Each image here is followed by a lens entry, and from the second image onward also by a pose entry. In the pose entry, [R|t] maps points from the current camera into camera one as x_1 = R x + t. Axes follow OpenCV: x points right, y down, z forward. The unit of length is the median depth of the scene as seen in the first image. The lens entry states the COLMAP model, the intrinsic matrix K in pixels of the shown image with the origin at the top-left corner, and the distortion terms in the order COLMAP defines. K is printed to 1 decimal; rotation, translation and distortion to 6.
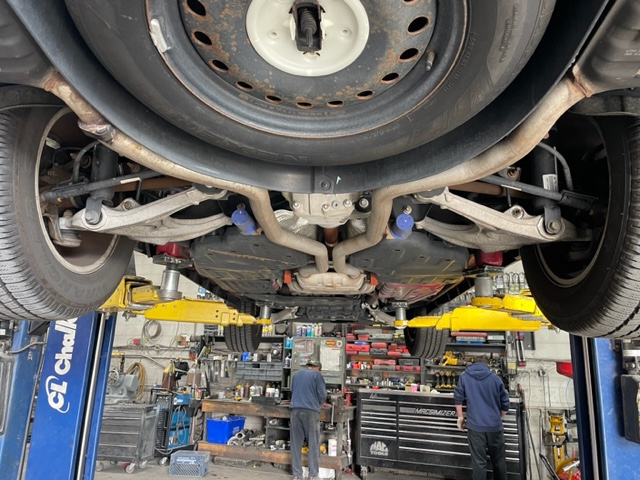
lens RADIAL K [[480.1, 0, 321.0], [0, 480.1, 239.2], [0, 0, 1]] dist [0.085783, -0.114842]
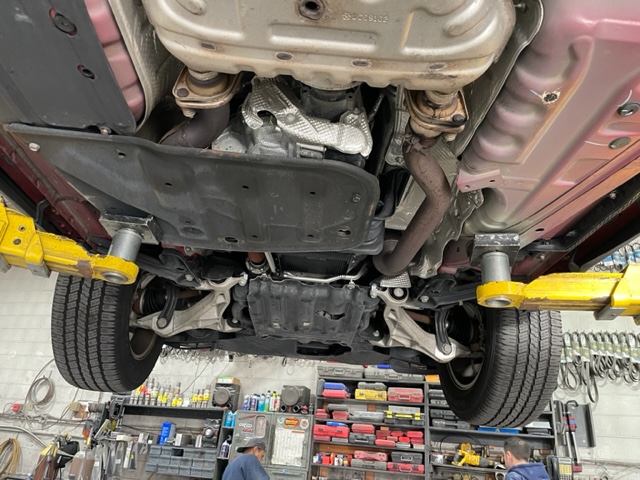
lens RADIAL K [[480.1, 0, 322.5], [0, 480.1, 241.4], [0, 0, 1]] dist [0.085783, -0.114842]
pose [[0.995171, 0.081982, 0.053975, 0.013235], [-0.070428, 0.979428, -0.189107, 0.214298], [-0.068368, 0.184393, 0.980472, 0.651088]]
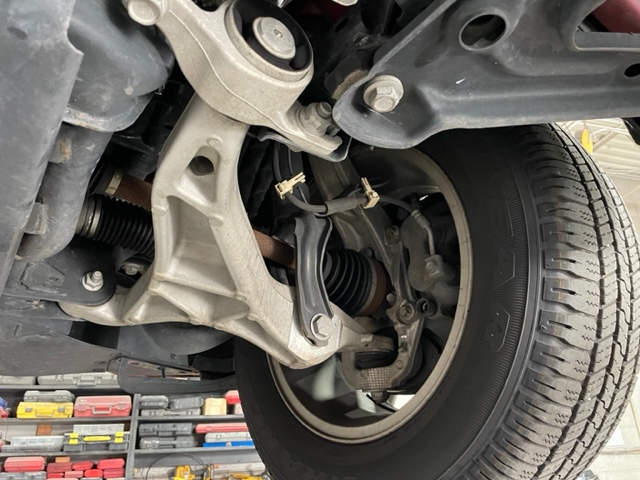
lens RADIAL K [[480.1, 0, 321.4], [0, 480.1, 244.4], [0, 0, 1]] dist [0.085783, -0.114842]
pose [[0.785175, 0.189498, 0.589569, 0.082231], [-0.076169, 0.974354, -0.211735, 0.229079], [-0.614572, 0.121342, 0.779472, 1.085808]]
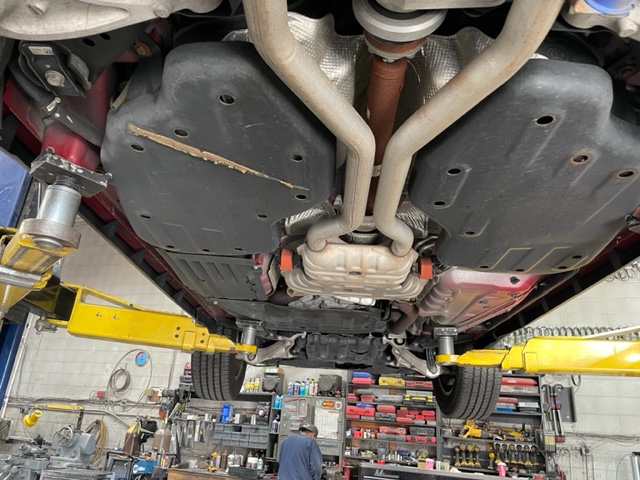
lens RADIAL K [[480.1, 0, 320.5], [0, 480.1, 244.3], [0, 0, 1]] dist [0.085783, -0.114842]
pose [[0.998946, 0.045529, 0.005889, -0.023987], [-0.044435, 0.991143, -0.125148, 0.107186], [-0.011534, 0.124754, 0.992121, 0.303662]]
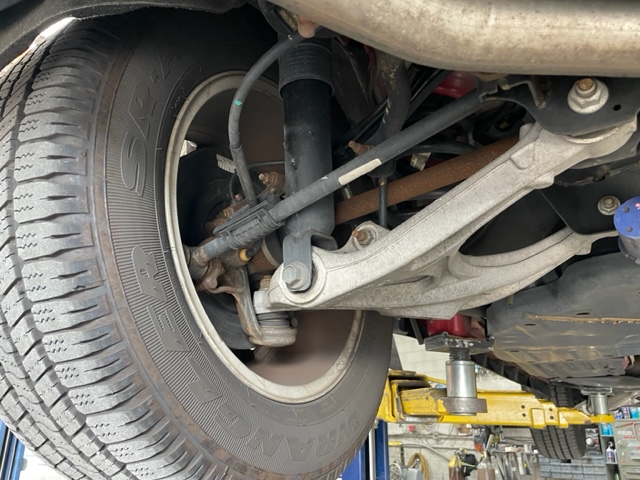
lens RADIAL K [[480.1, 0, 311.8], [0, 480.1, 239.7], [0, 0, 1]] dist [0.085783, -0.114842]
pose [[0.855487, -0.211611, -0.472612, -0.095228], [0.142797, 0.973707, -0.177495, 0.000753], [0.497746, 0.084357, 0.863211, 0.244383]]
